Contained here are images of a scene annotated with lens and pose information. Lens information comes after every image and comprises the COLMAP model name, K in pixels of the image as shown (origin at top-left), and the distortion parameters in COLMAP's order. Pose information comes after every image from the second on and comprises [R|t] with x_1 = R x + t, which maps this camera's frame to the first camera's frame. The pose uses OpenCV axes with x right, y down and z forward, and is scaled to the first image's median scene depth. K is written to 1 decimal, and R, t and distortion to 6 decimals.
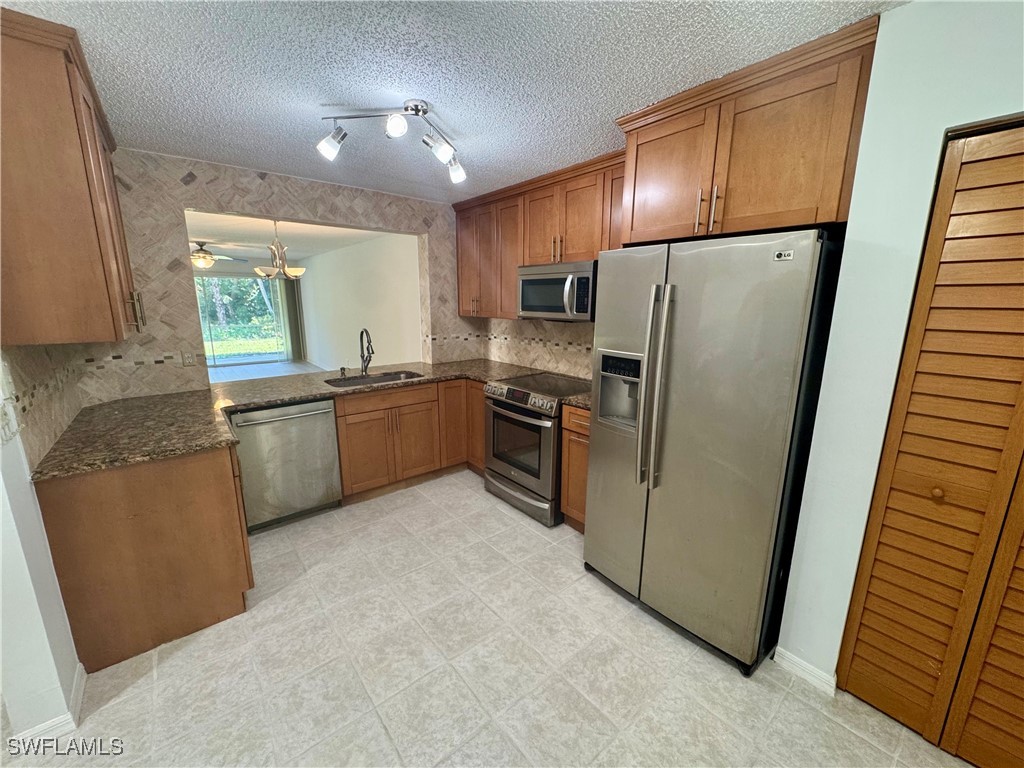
lens RADIAL K [[410.2, 0, 512.0], [0, 410.2, 384.0], [0, 0, 1]] dist [-0.004305, 0.000180]
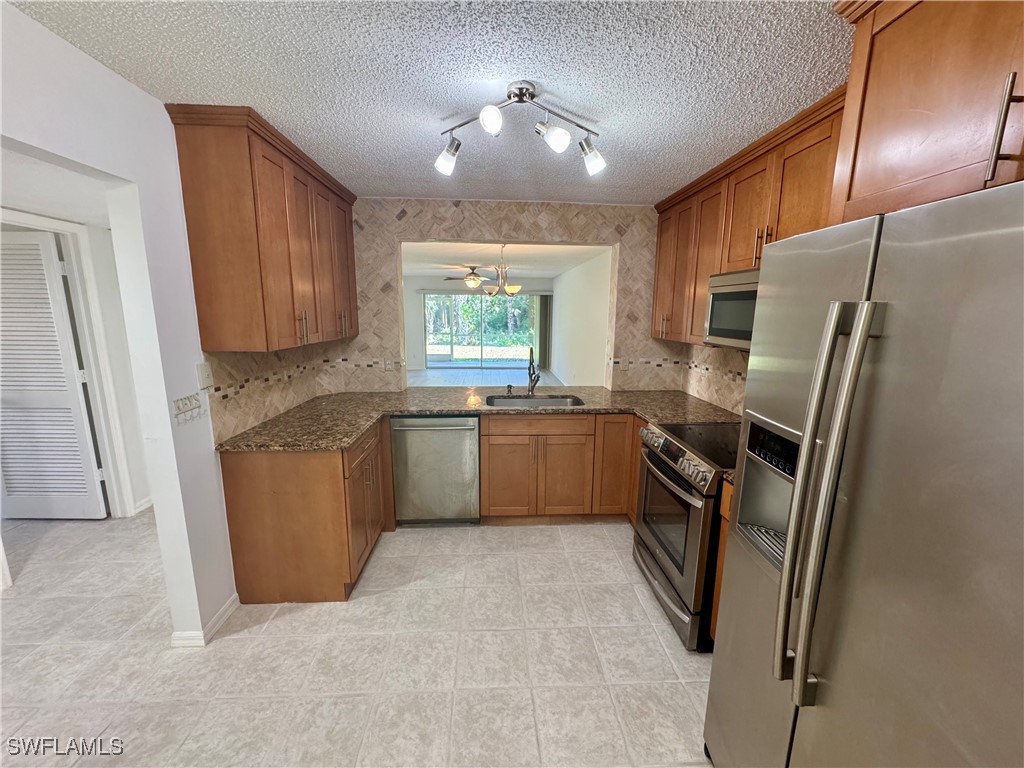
lens RADIAL K [[410.2, 0, 512.0], [0, 410.2, 384.0], [0, 0, 1]] dist [-0.004305, 0.000180]
pose [[0.803875, 0.107889, -0.584932, 0.191934], [-0.126765, 0.991894, 0.008738, -0.058140], [0.581133, 0.067125, 0.811035, 0.224063]]
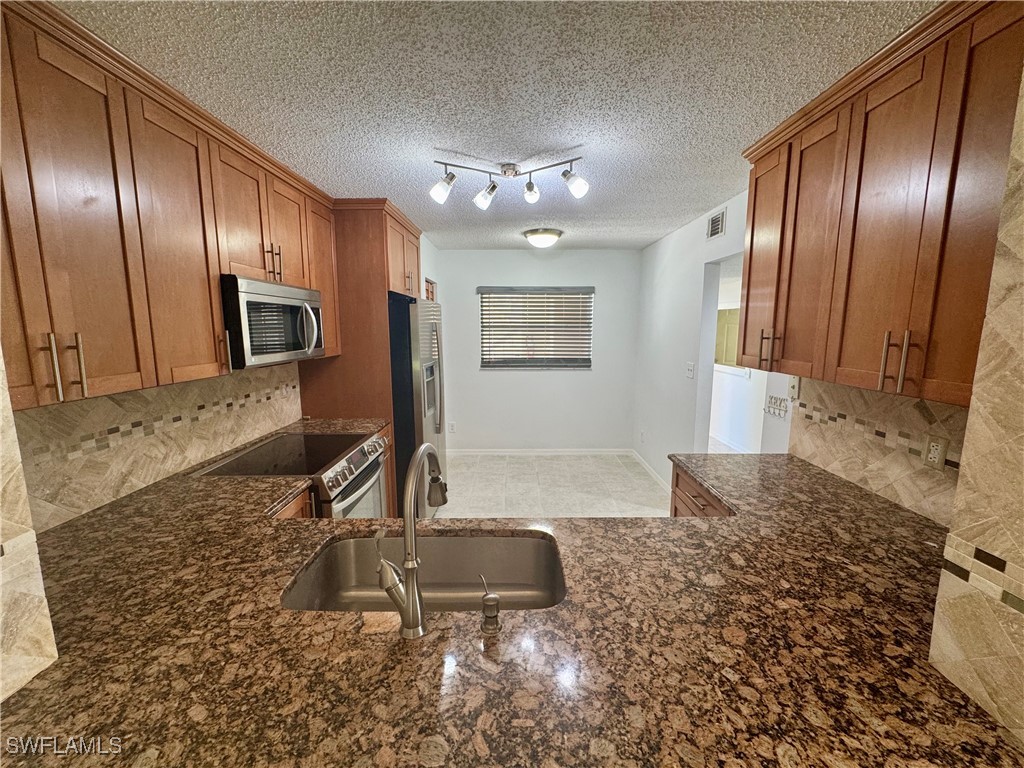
lens RADIAL K [[410.2, 0, 512.0], [0, 410.2, 384.0], [0, 0, 1]] dist [-0.004305, 0.000180]
pose [[-0.769433, -0.094372, 0.631717, -0.651042], [0.127340, 0.946505, 0.296500, -0.281909], [-0.625905, 0.308580, -0.716255, 1.278506]]
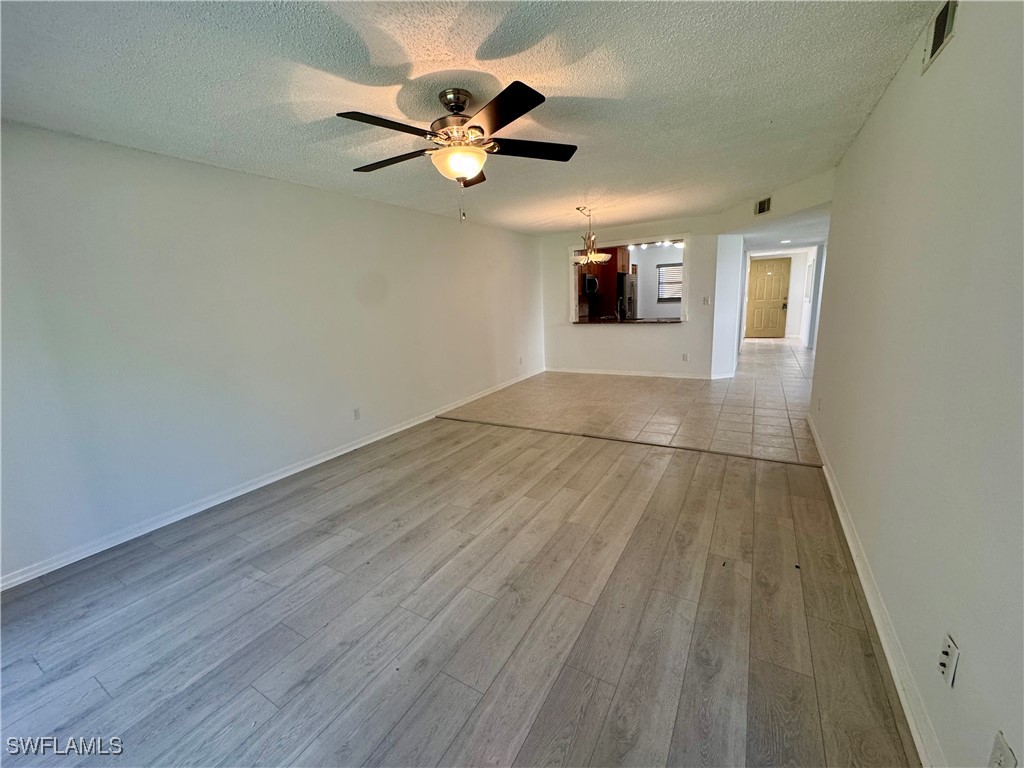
lens RADIAL K [[410.2, 0, 512.0], [0, 410.2, 384.0], [0, 0, 1]] dist [-0.004305, 0.000180]
pose [[-0.342705, -0.182216, 0.921602, -2.508645], [0.239331, 0.931706, 0.273211, -0.490645], [-0.908446, 0.314199, -0.275691, 2.525488]]
